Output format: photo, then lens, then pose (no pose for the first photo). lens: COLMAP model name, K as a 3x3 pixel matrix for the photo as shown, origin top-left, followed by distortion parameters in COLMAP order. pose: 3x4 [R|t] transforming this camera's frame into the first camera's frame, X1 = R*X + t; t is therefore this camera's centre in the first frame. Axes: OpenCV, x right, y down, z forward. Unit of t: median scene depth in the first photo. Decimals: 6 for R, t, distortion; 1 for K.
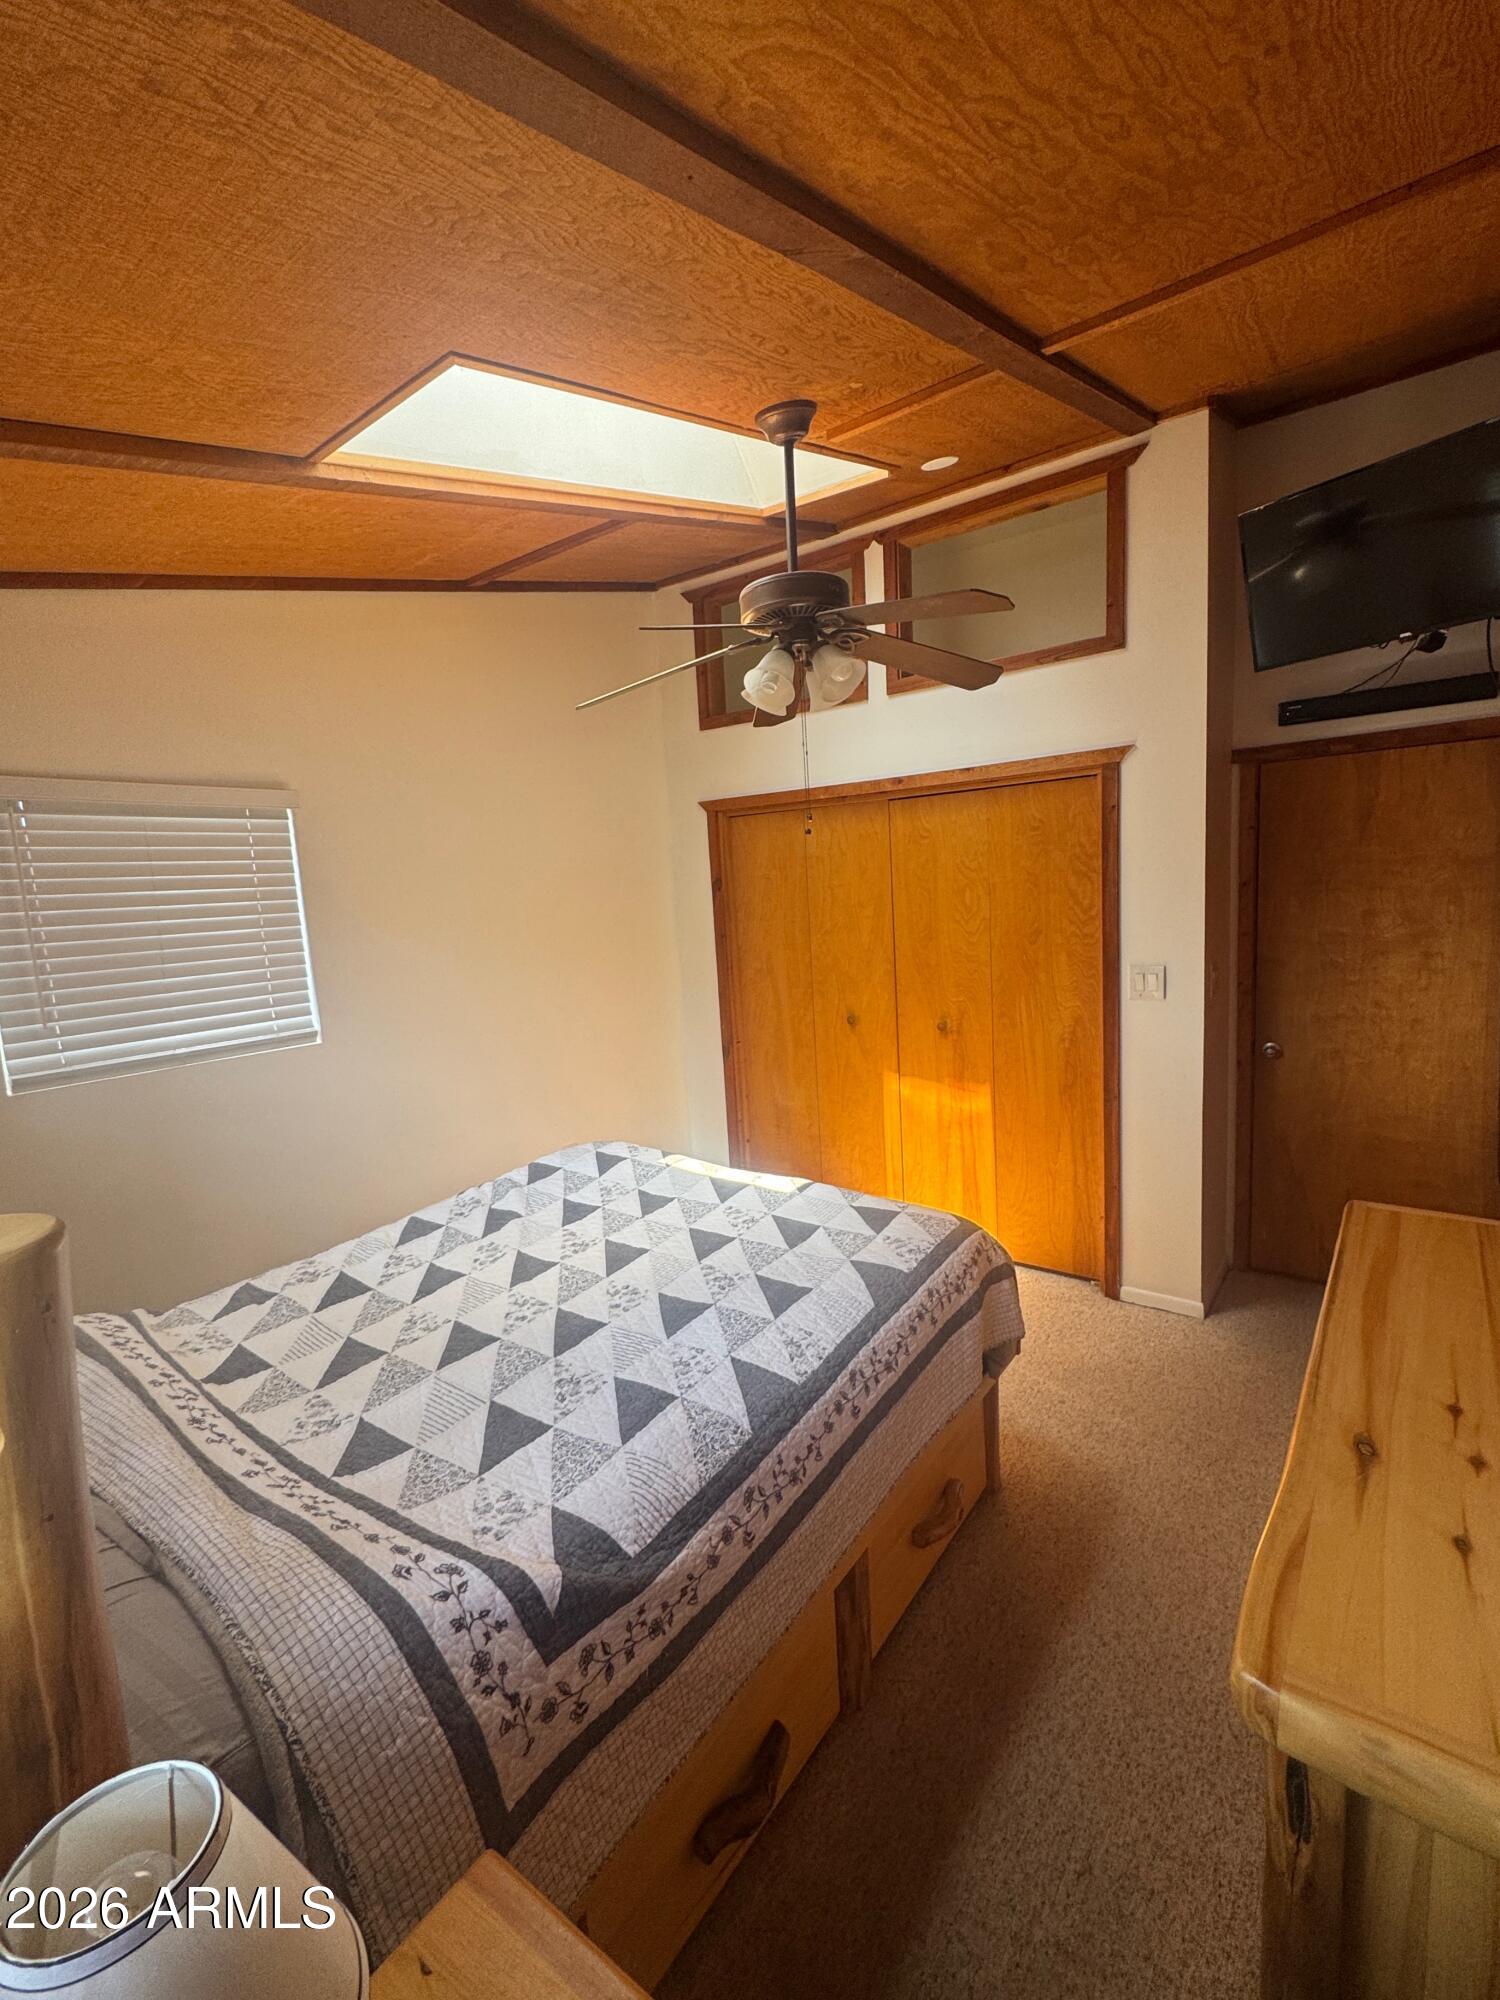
lens RADIAL K [[870.2, 0, 793.1], [0, 870.2, 993.5], [0, 0, 1]] dist [-0.003123, -0.000243]
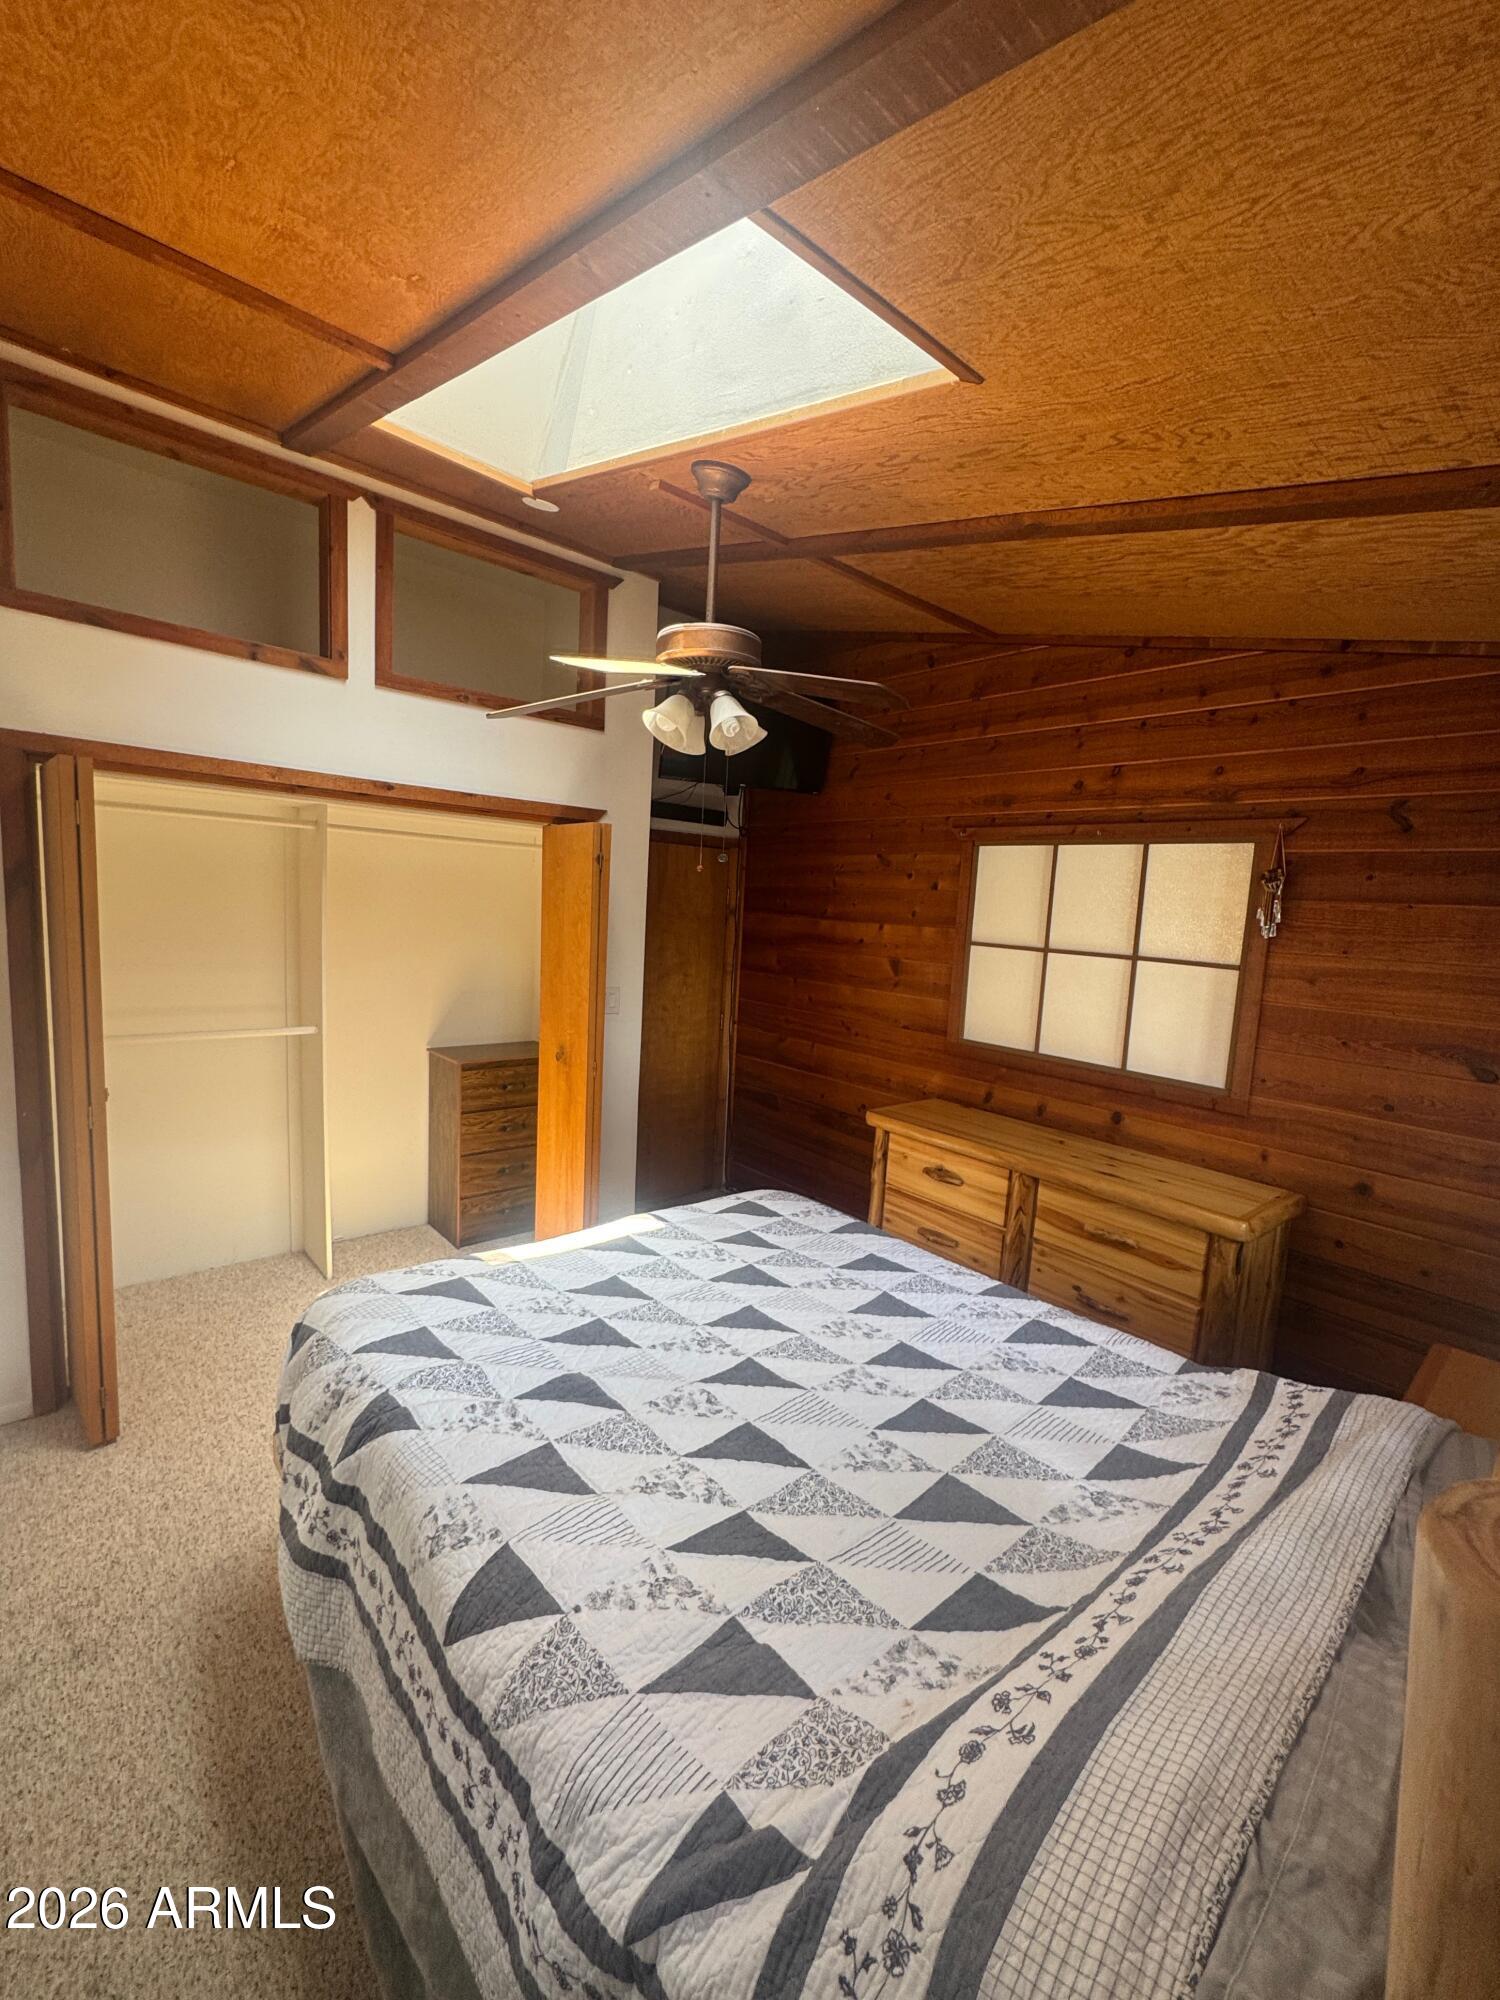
lens RADIAL K [[795.2, 0, 750.0], [0, 795.2, 1000.0], [0, 0, 1]] dist [0.000466, -0.000103]
pose [[0.237555, -0.046094, 0.970280, -0.985463], [0.052724, 0.998013, 0.034503, -0.064046], [-0.969942, 0.042961, 0.239513, 0.780105]]
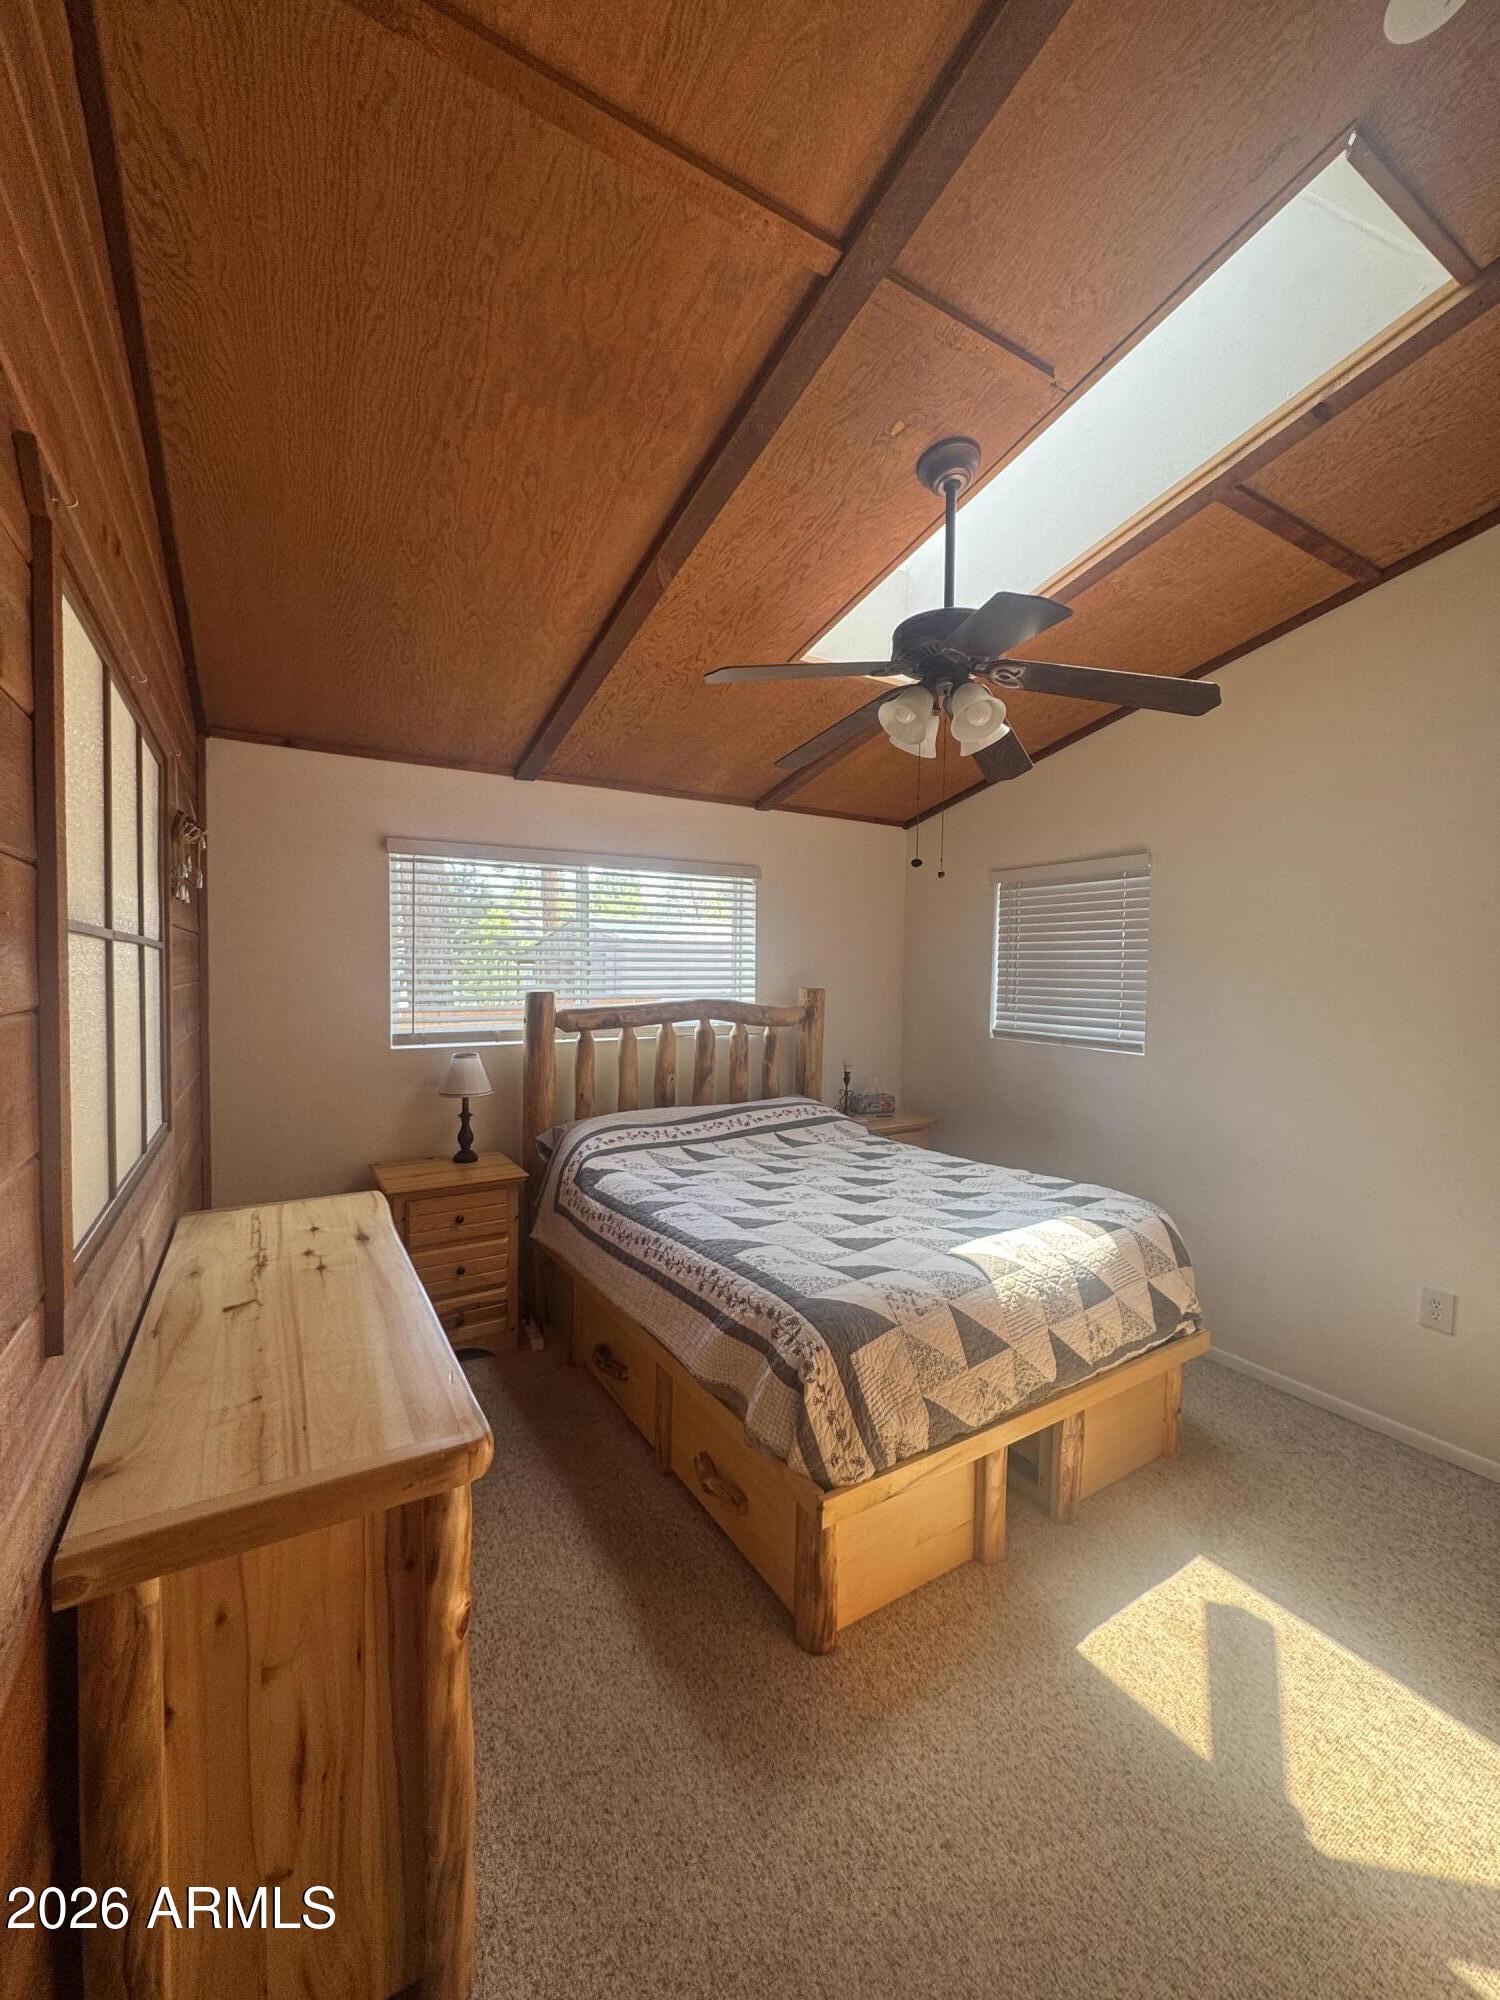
lens RADIAL K [[786.0, 0, 716.4], [0, 786.0, 996.0], [0, 0, 1]] dist [0.000034, -0.000023]
pose [[-0.418723, 0.080150, -0.904570, 0.984854], [-0.105999, 0.984975, 0.136341, -0.156632], [0.901906, 0.152973, -0.403936, 1.234956]]
